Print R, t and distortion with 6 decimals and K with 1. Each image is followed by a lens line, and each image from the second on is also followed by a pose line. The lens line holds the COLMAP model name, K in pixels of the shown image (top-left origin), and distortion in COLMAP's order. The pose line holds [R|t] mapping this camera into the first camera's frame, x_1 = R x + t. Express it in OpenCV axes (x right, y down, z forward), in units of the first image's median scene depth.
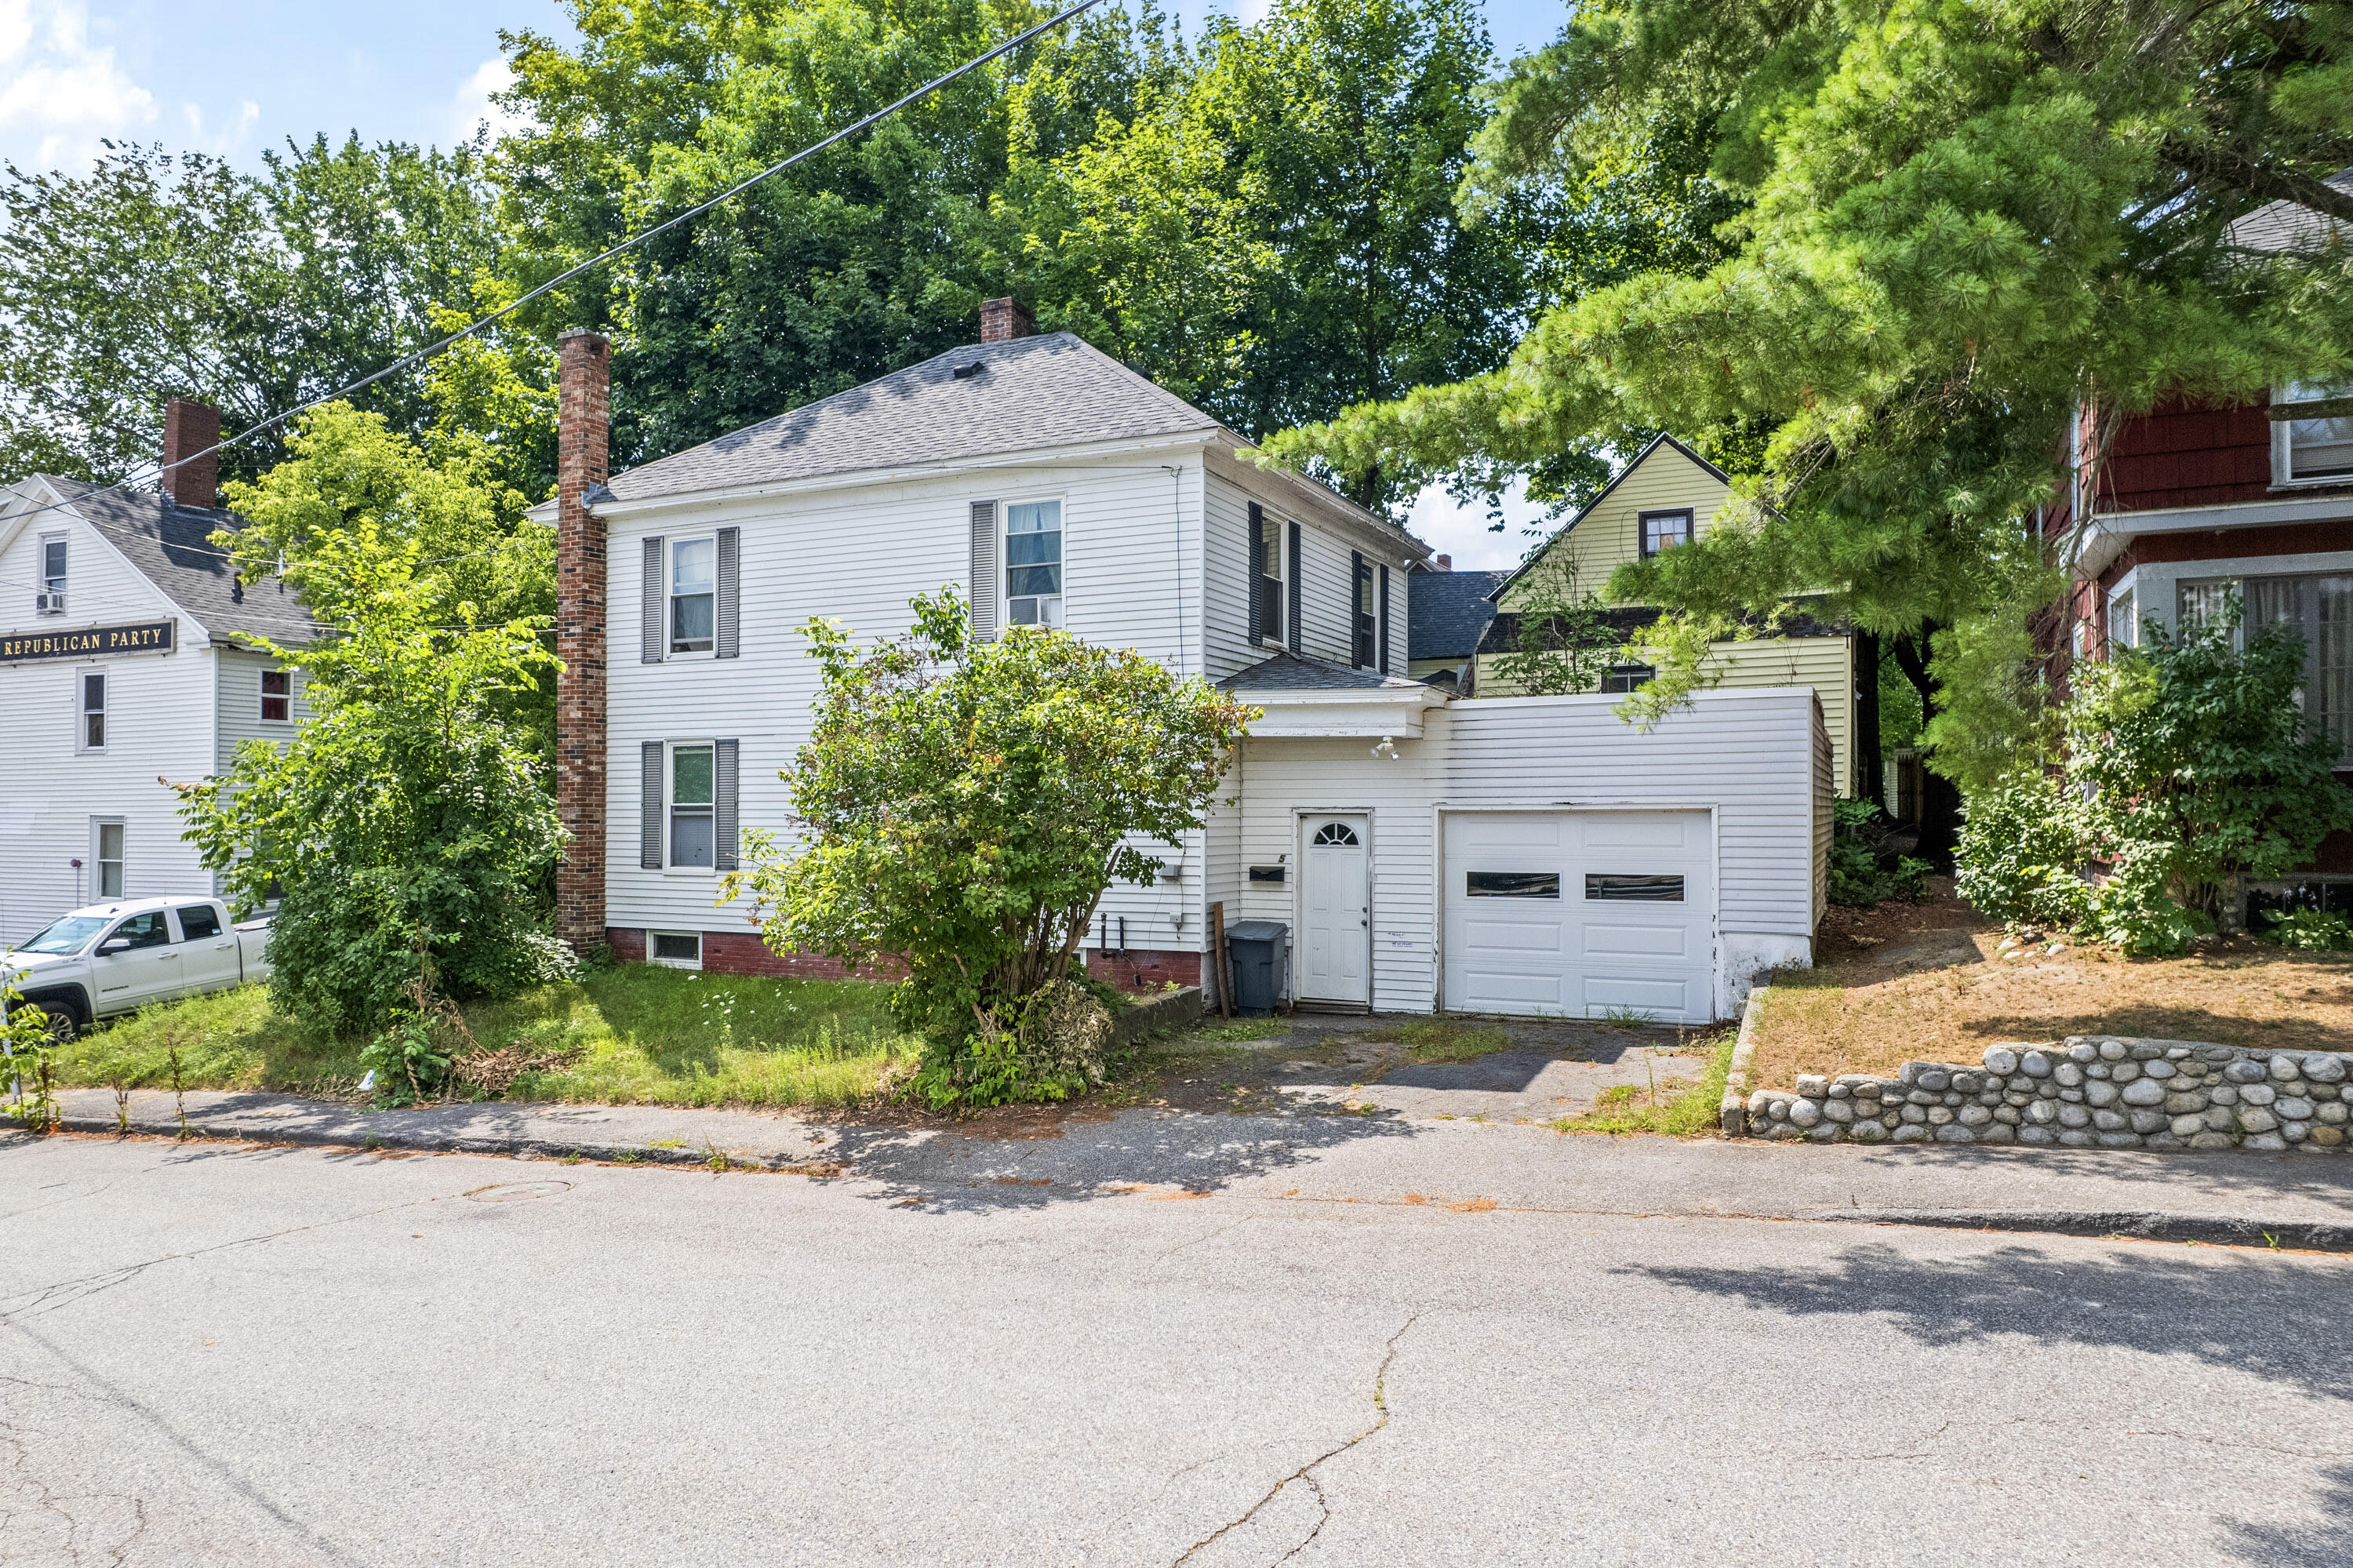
lens RADIAL K [[1537.9, 0, 1163.0], [0, 1537.9, 778.2], [0, 0, 1]] dist [-0.055421, 0.046533]
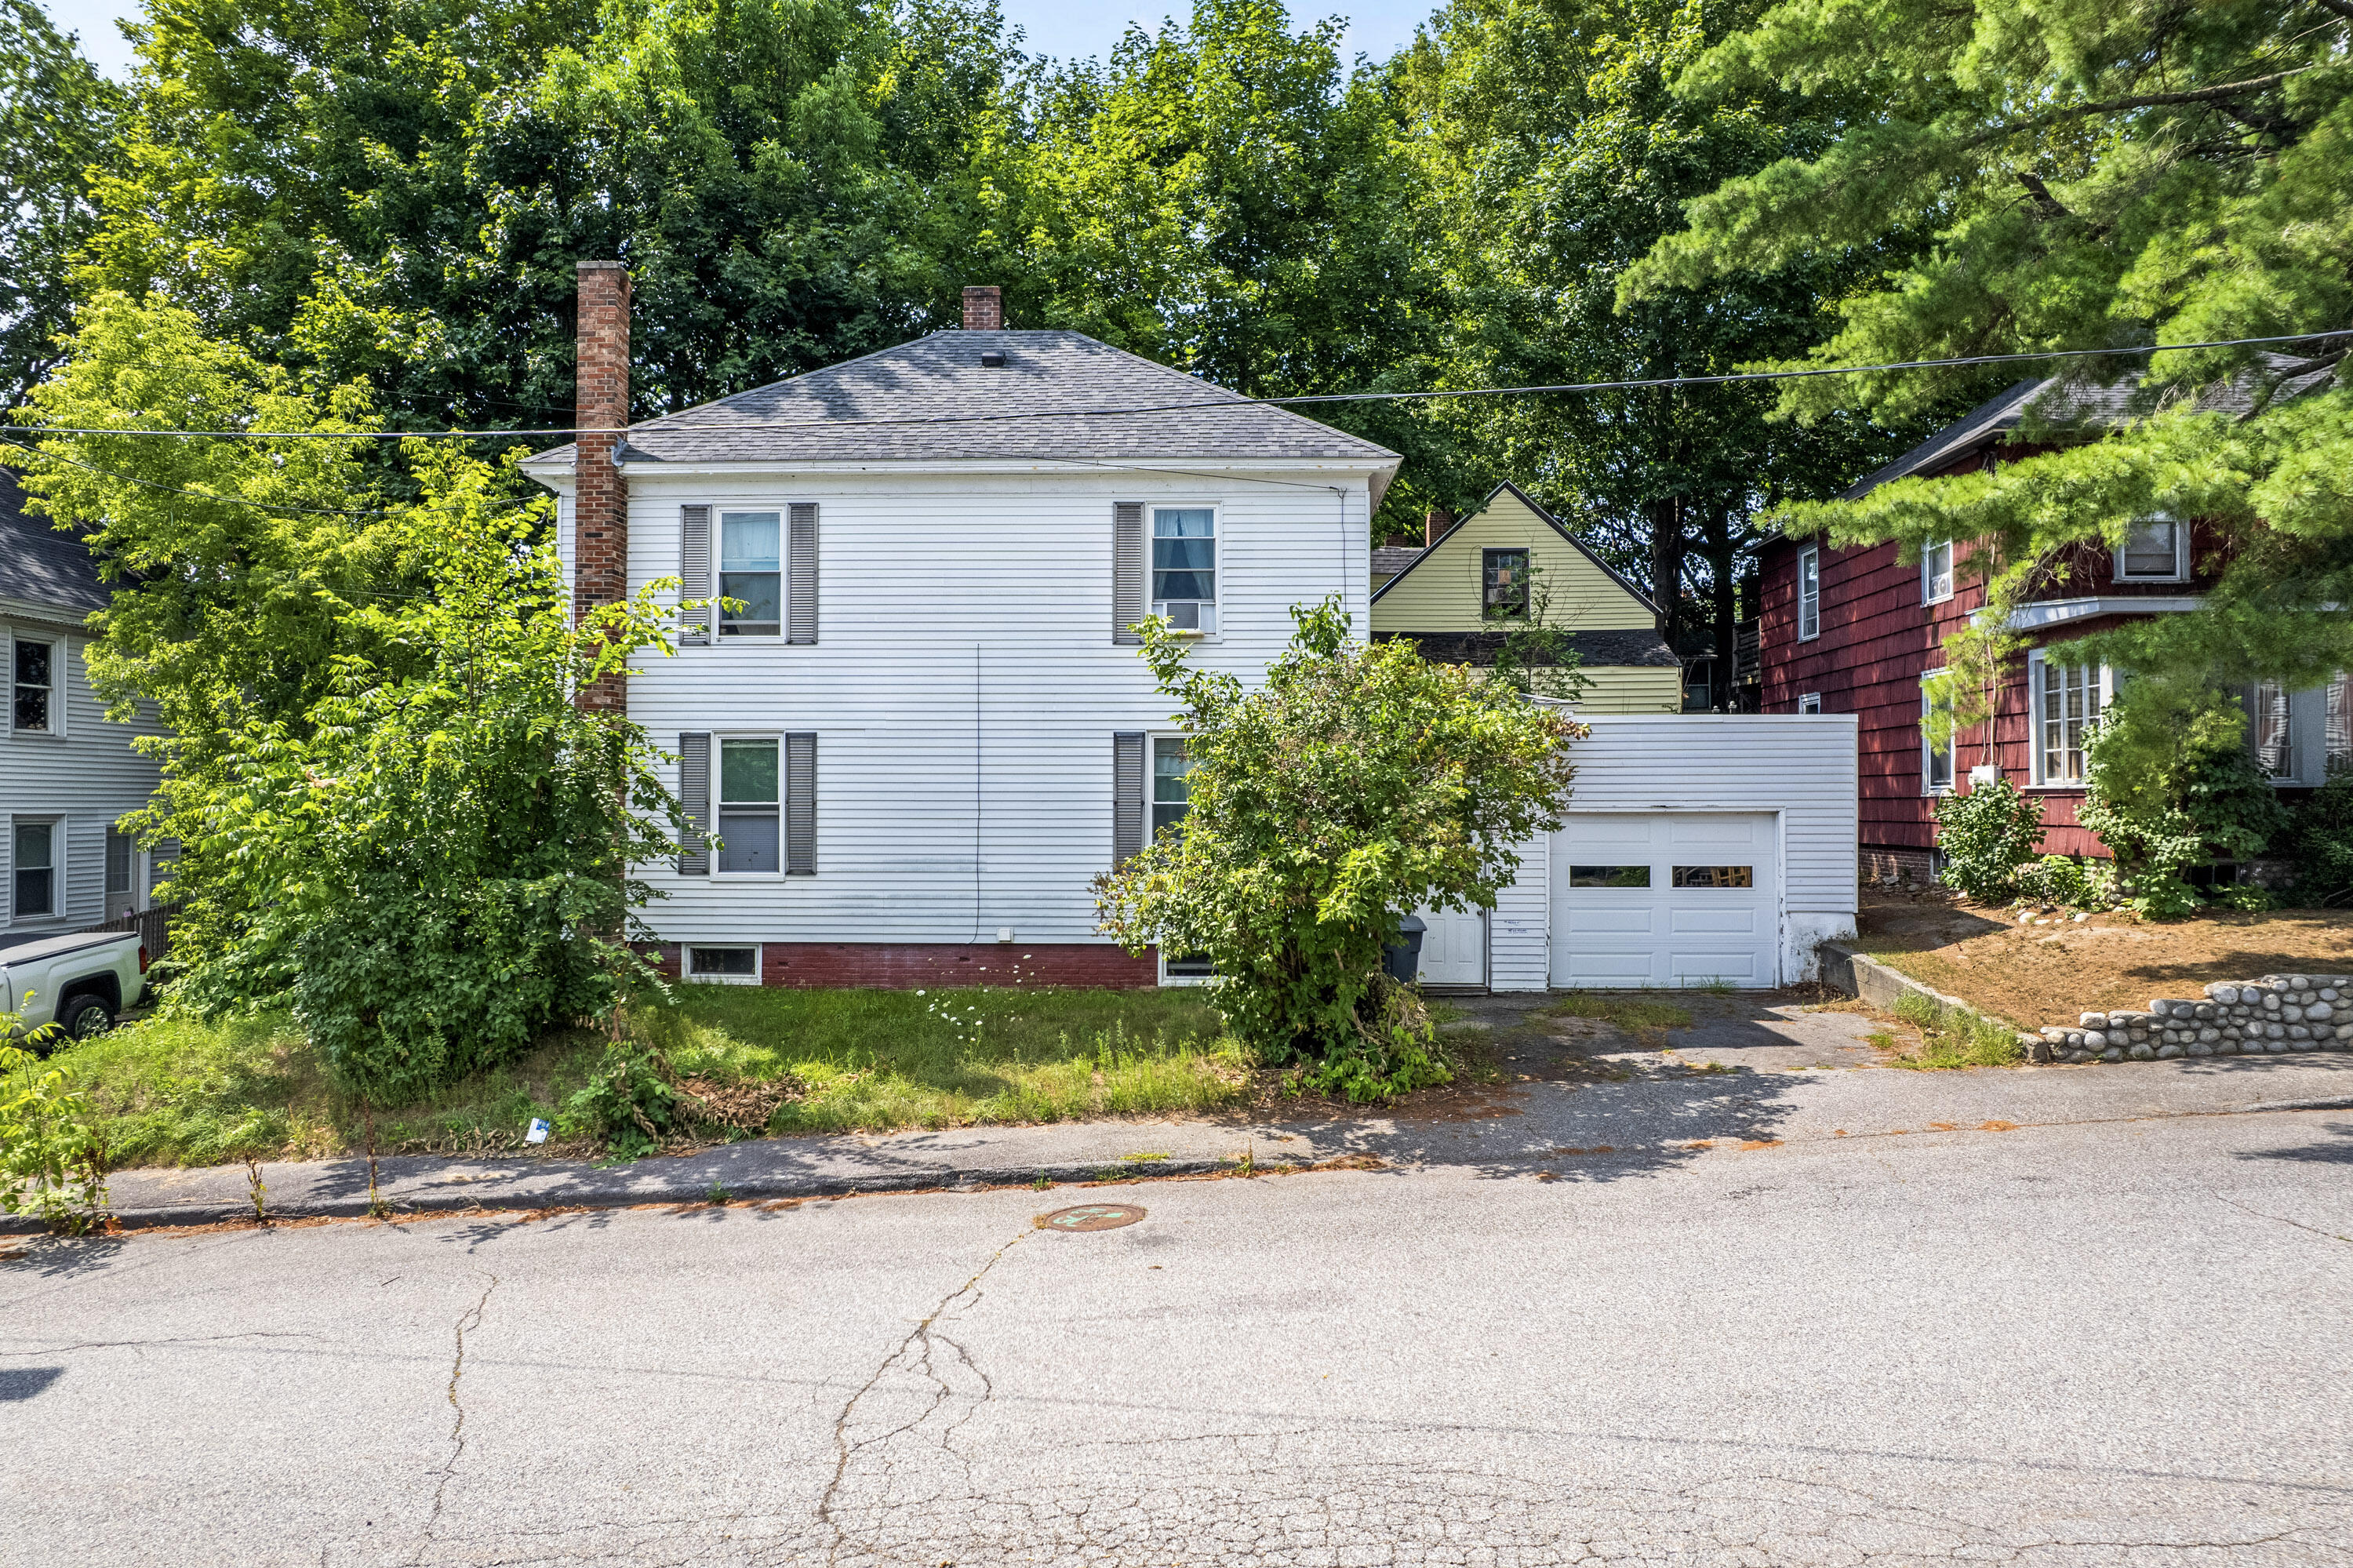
lens RADIAL K [[1537.9, 0, 1190.1], [0, 1537.9, 782.0], [0, 0, 1]] dist [-0.055421, 0.046533]
pose [[0.909921, 0.009788, 0.414667, -0.537209], [-0.011884, 0.999926, 0.002474, -0.001181], [-0.414612, -0.007180, 0.909970, 0.076979]]
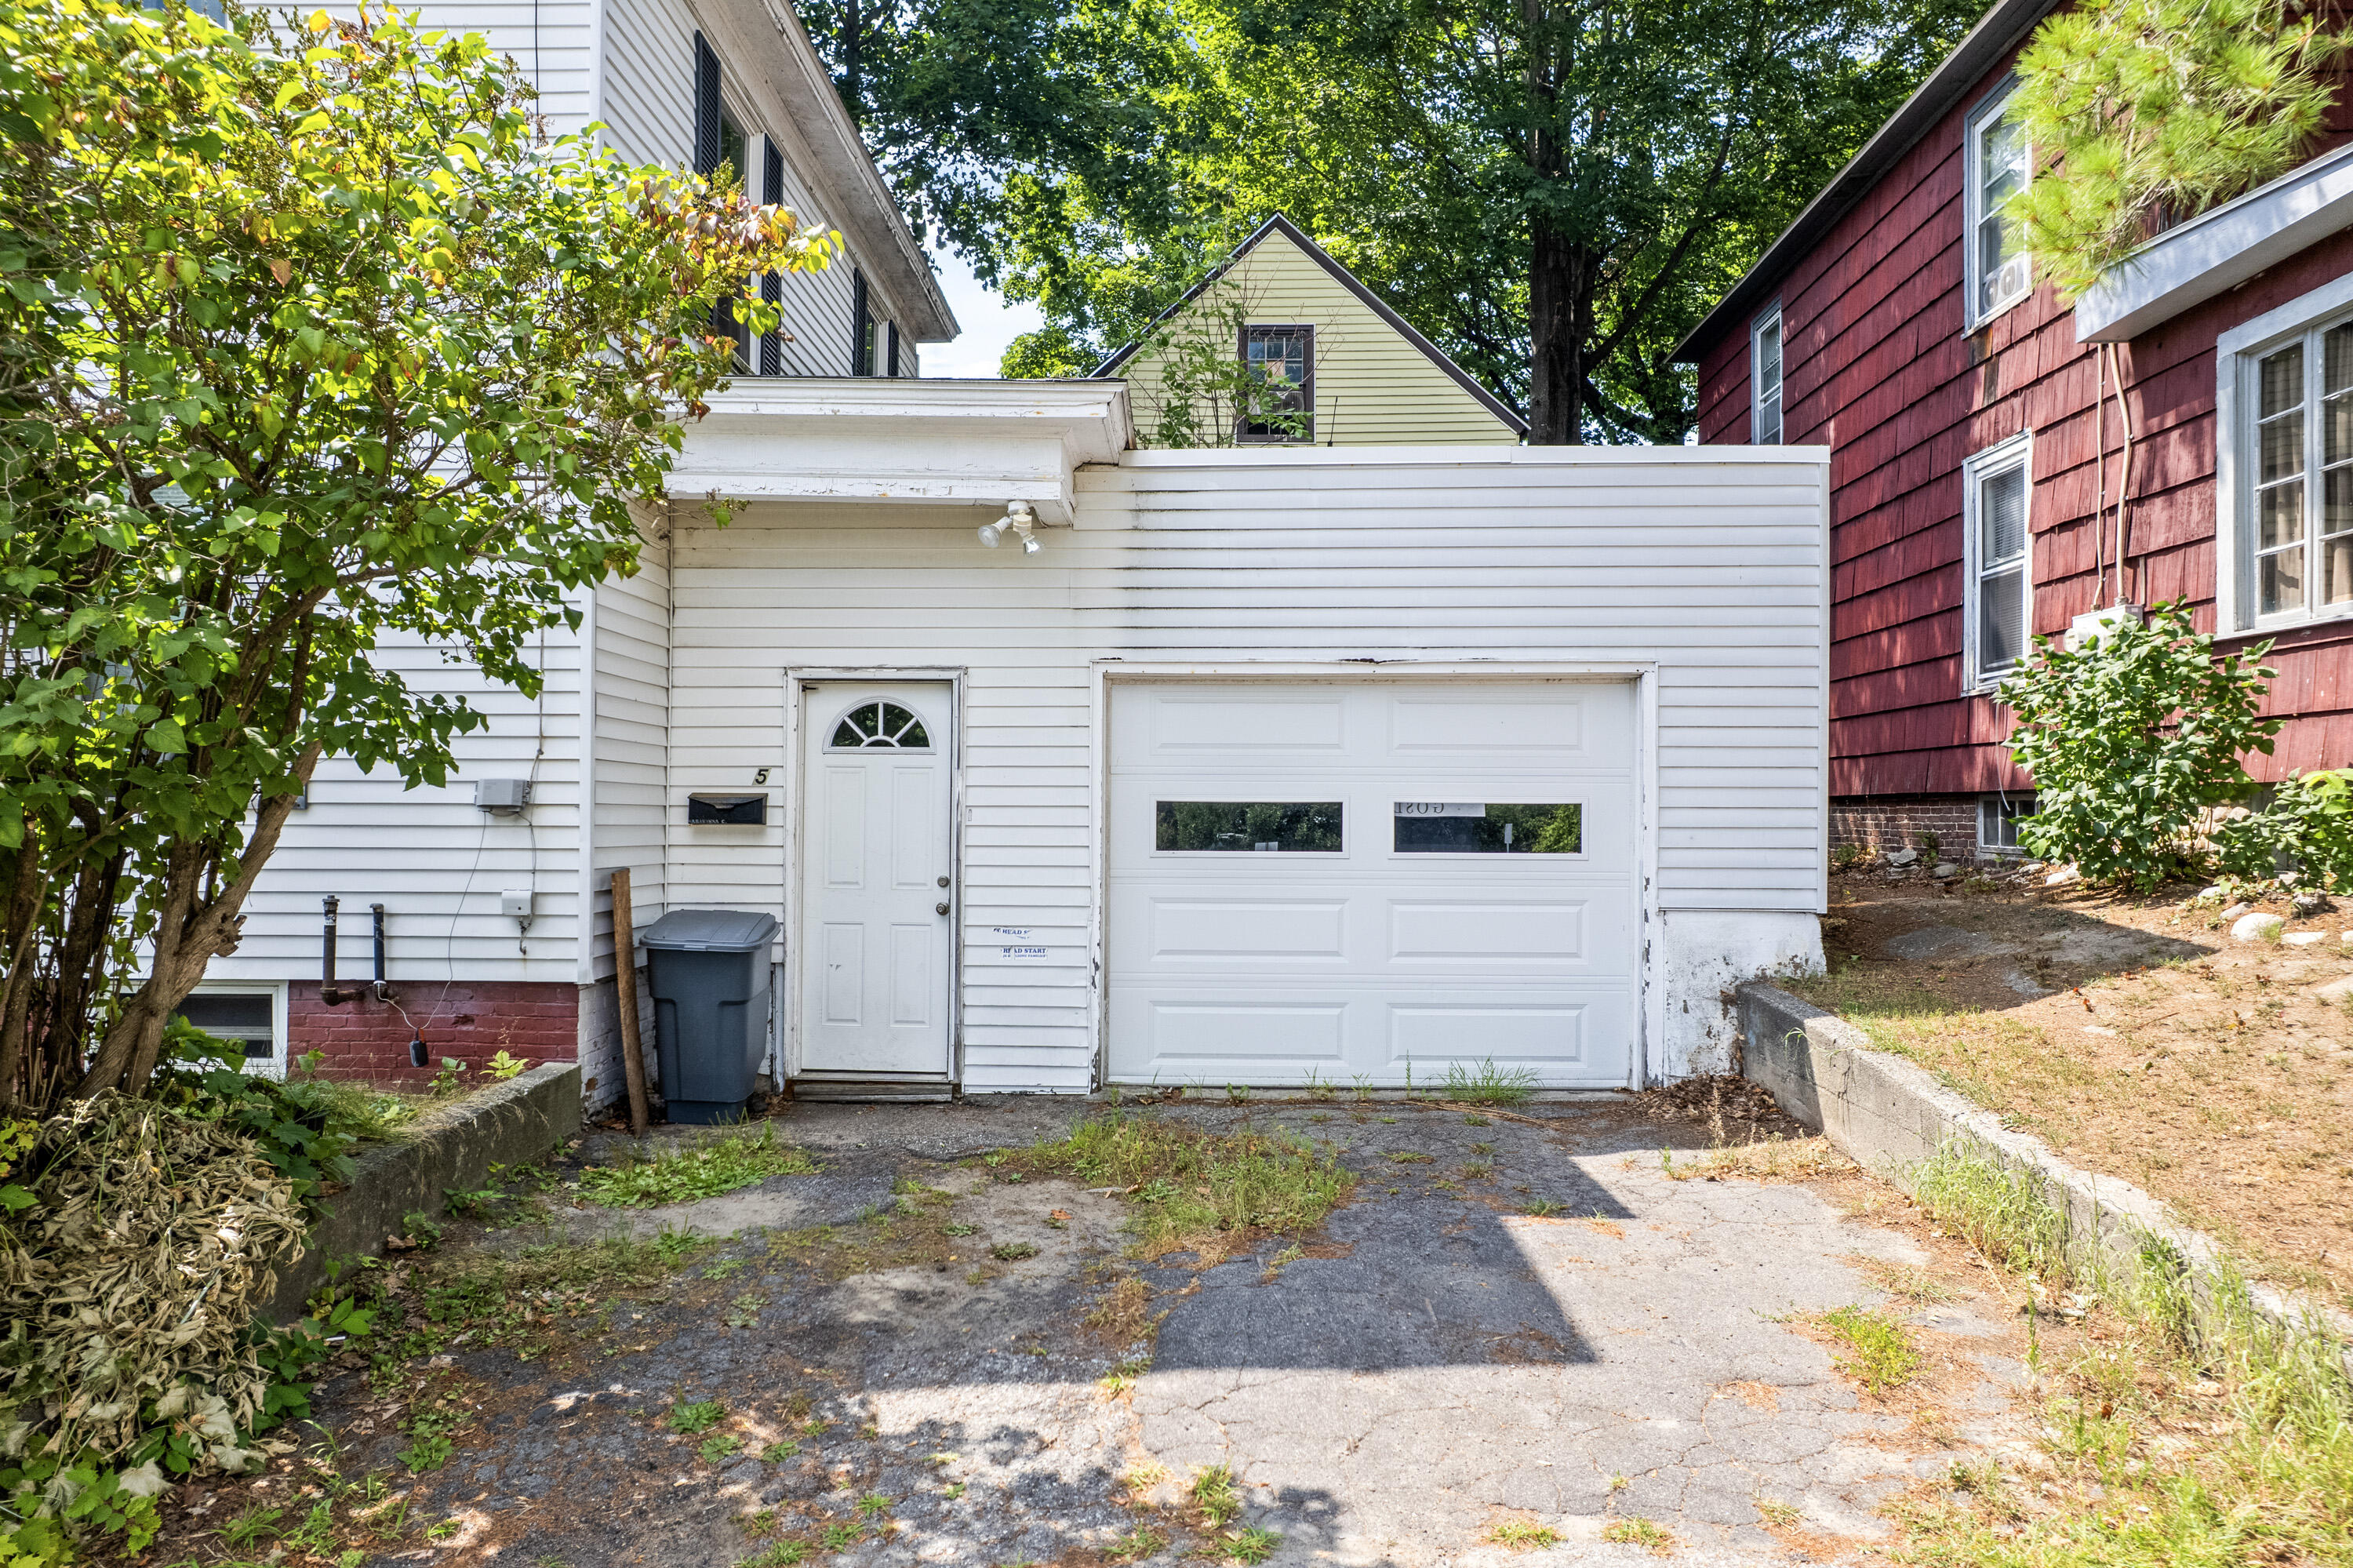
lens RADIAL K [[1537.9, 0, 1185.2], [0, 1537.9, 815.8], [0, 0, 1]] dist [-0.055421, 0.046533]
pose [[0.911671, 0.006567, 0.410869, 0.003454], [-0.015729, 0.999697, 0.018924, 0.056337], [-0.410621, -0.023715, 0.911498, 0.547249]]
